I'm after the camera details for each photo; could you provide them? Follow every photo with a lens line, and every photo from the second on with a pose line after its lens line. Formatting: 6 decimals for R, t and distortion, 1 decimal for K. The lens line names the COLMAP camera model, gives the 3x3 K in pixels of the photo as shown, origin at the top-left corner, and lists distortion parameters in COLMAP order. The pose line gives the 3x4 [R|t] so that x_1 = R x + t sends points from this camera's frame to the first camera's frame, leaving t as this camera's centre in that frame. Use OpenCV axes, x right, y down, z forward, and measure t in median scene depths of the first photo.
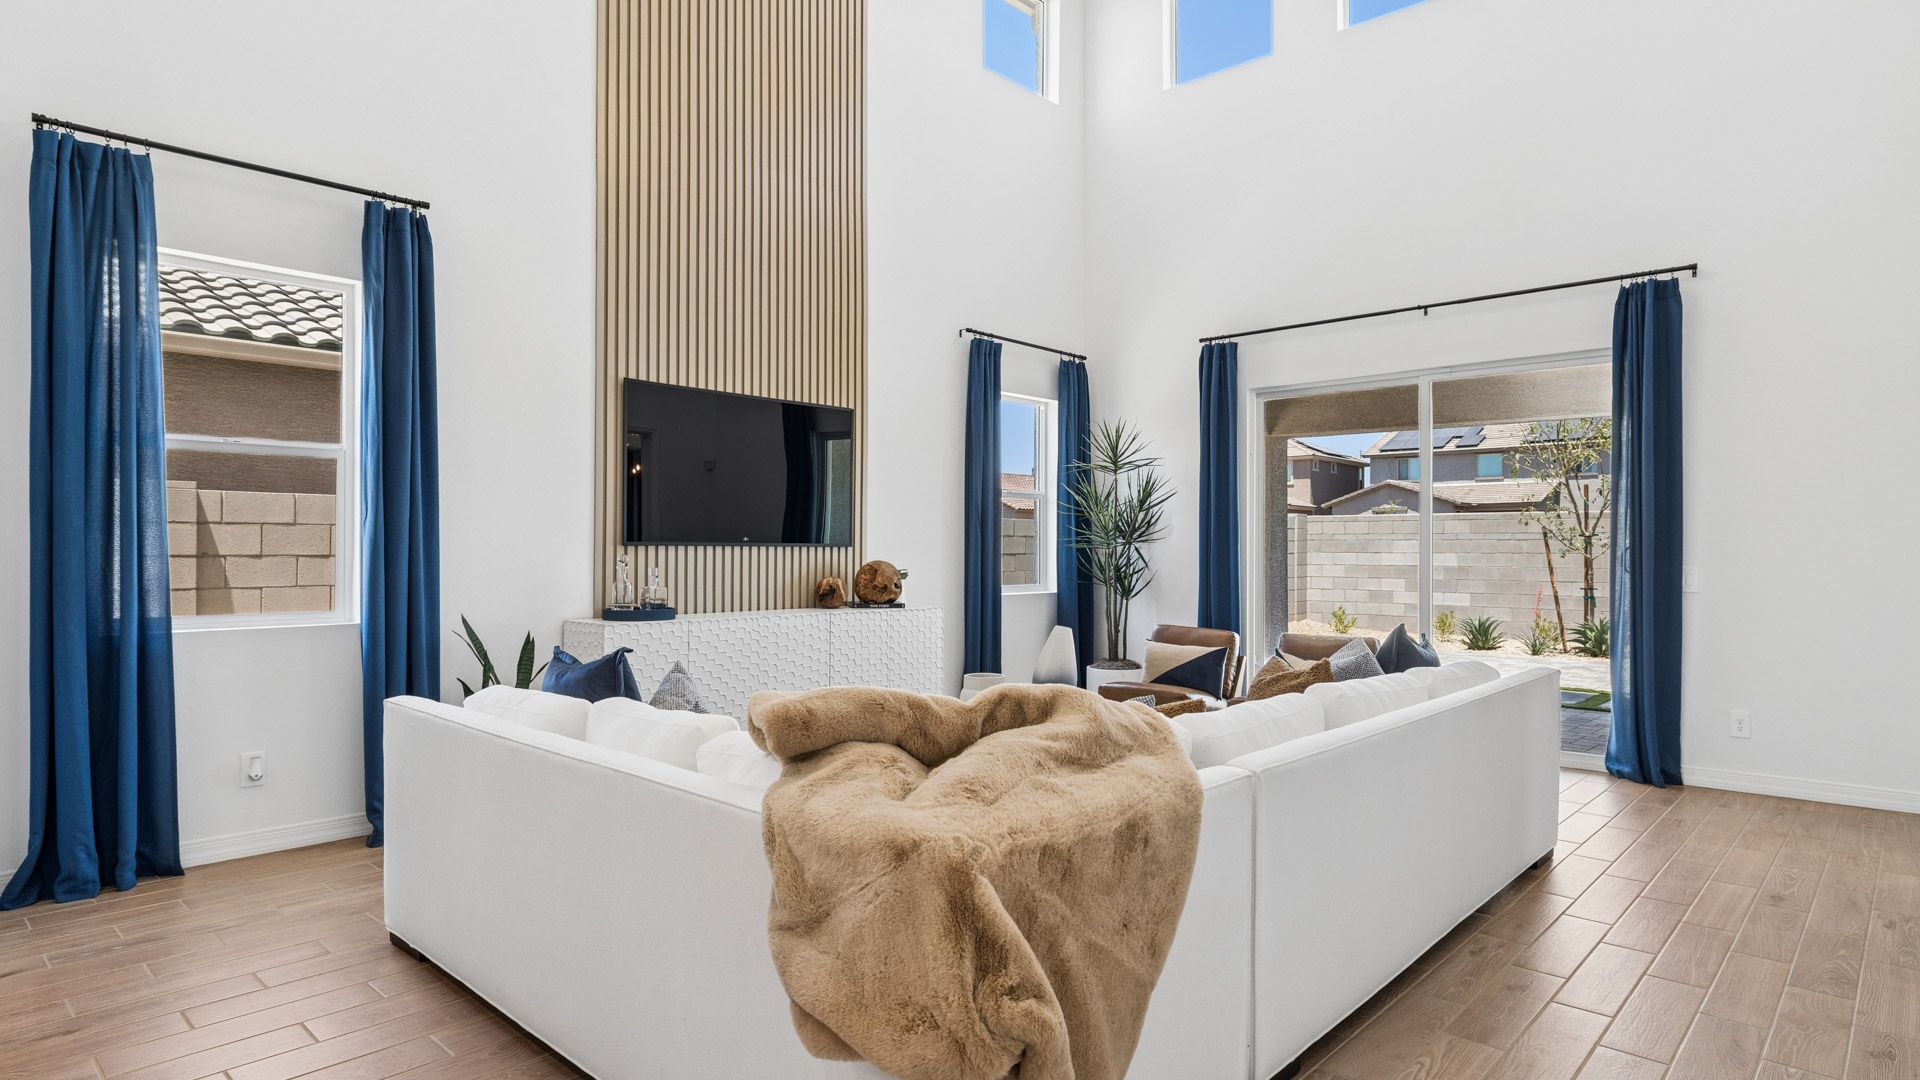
lens RADIAL K [[1052.8, 0, 958.5], [0, 1052.8, 547.8], [0, 0, 1]] dist [0.001923, -0.000232]
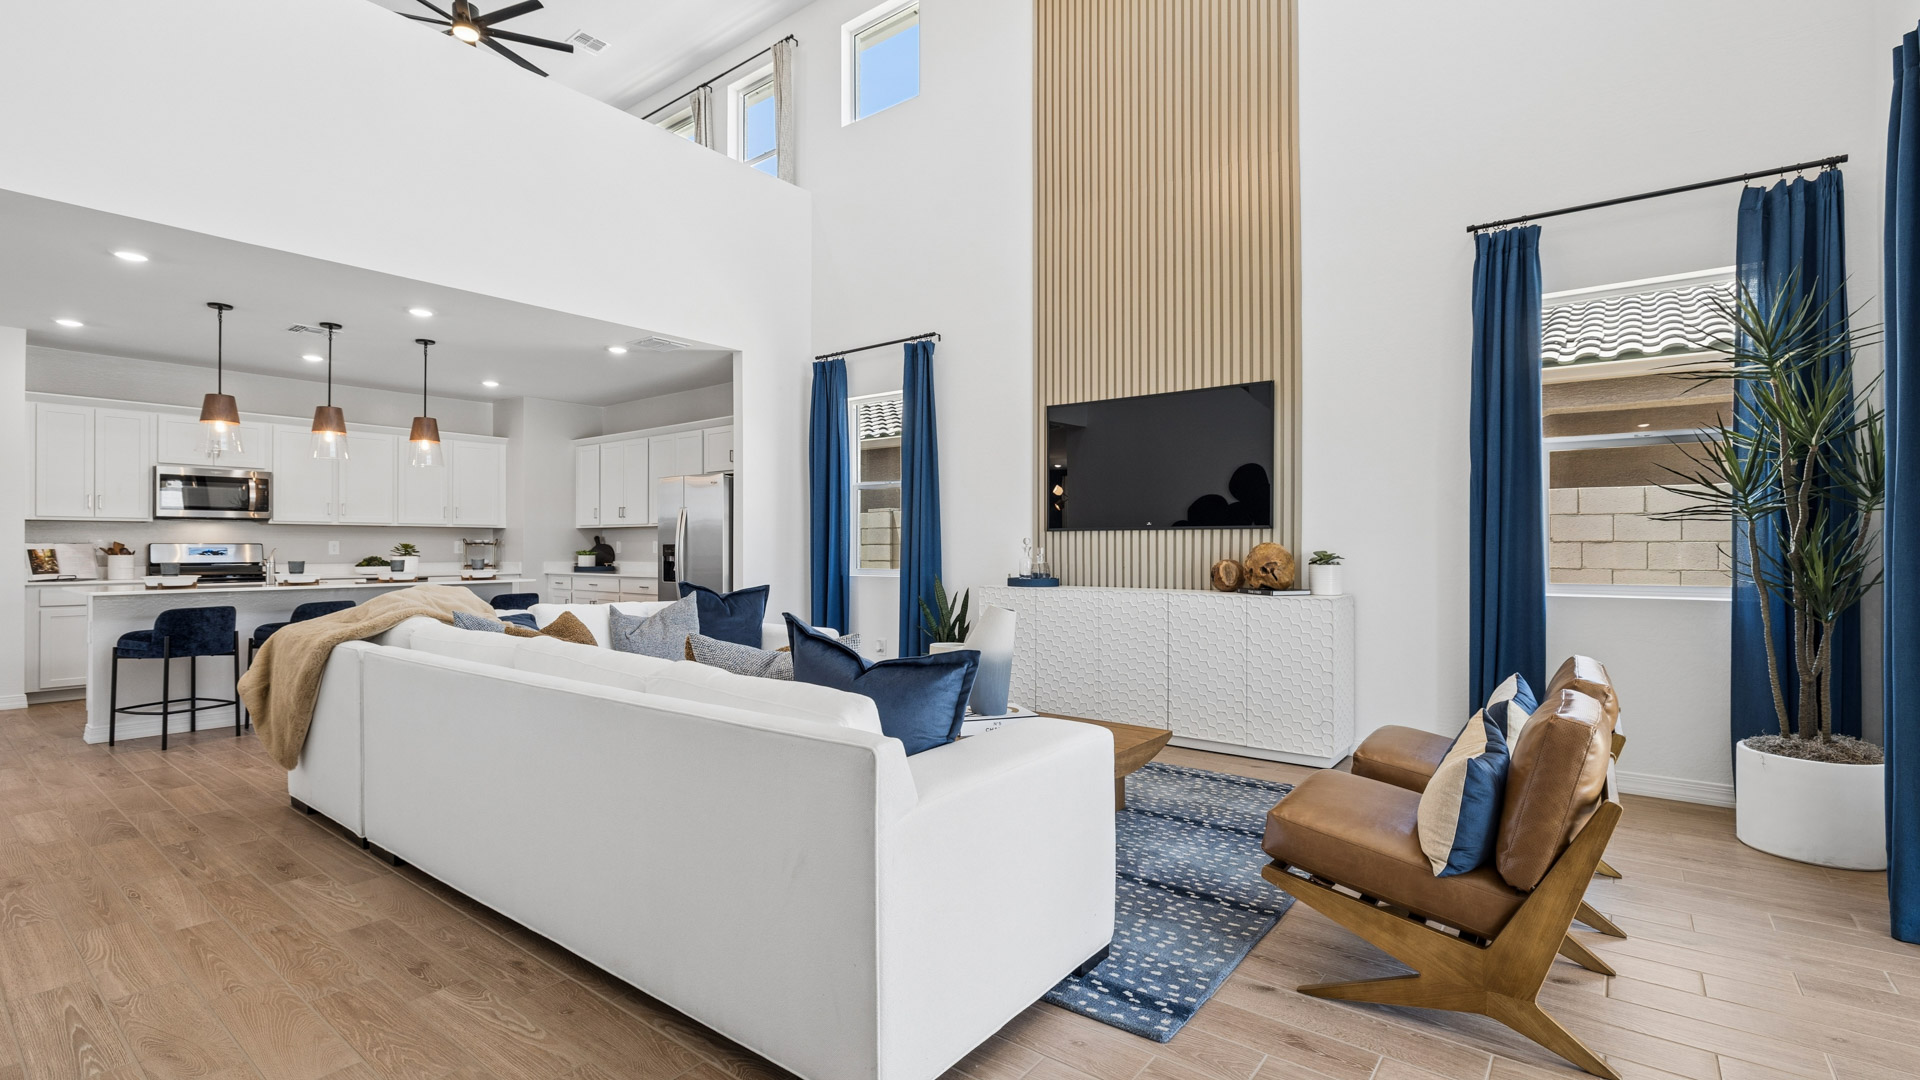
lens RADIAL K [[867.3, 0, 966.3], [0, 867.3, 543.0], [0, 0, 1]] dist [-0.003679, -0.000756]
pose [[0.096926, -0.009335, -0.995248, 0.547771], [0.001182, 0.999956, -0.009264, 0.015852], [0.995291, -0.000278, 0.096933, 0.568936]]
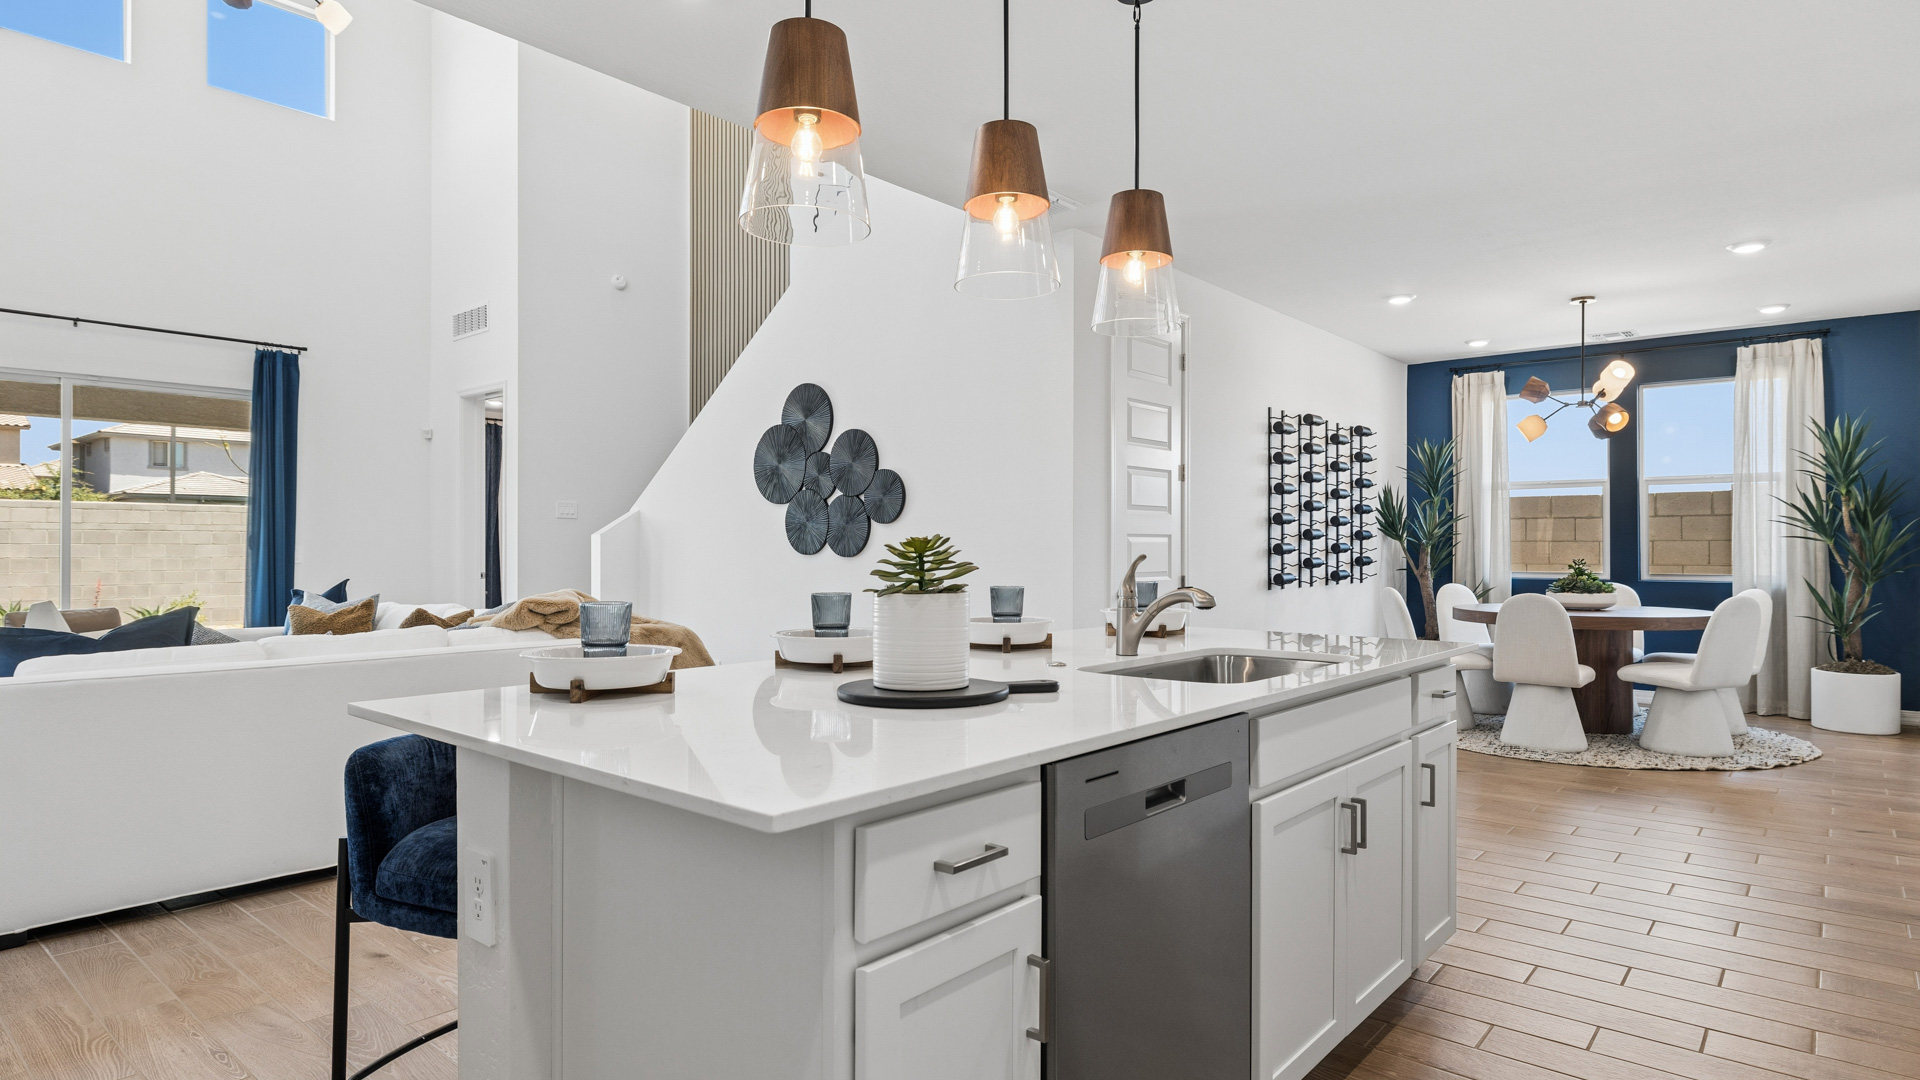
lens RADIAL K [[1052.8, 0, 958.5], [0, 1052.8, 547.8], [0, 0, 1]] dist [0.001923, -0.000232]
pose [[-0.046350, -0.003087, 0.998920, -0.647727], [-0.002508, 0.999992, 0.002974, 0.010584], [-0.998922, -0.002367, -0.046358, 0.090562]]
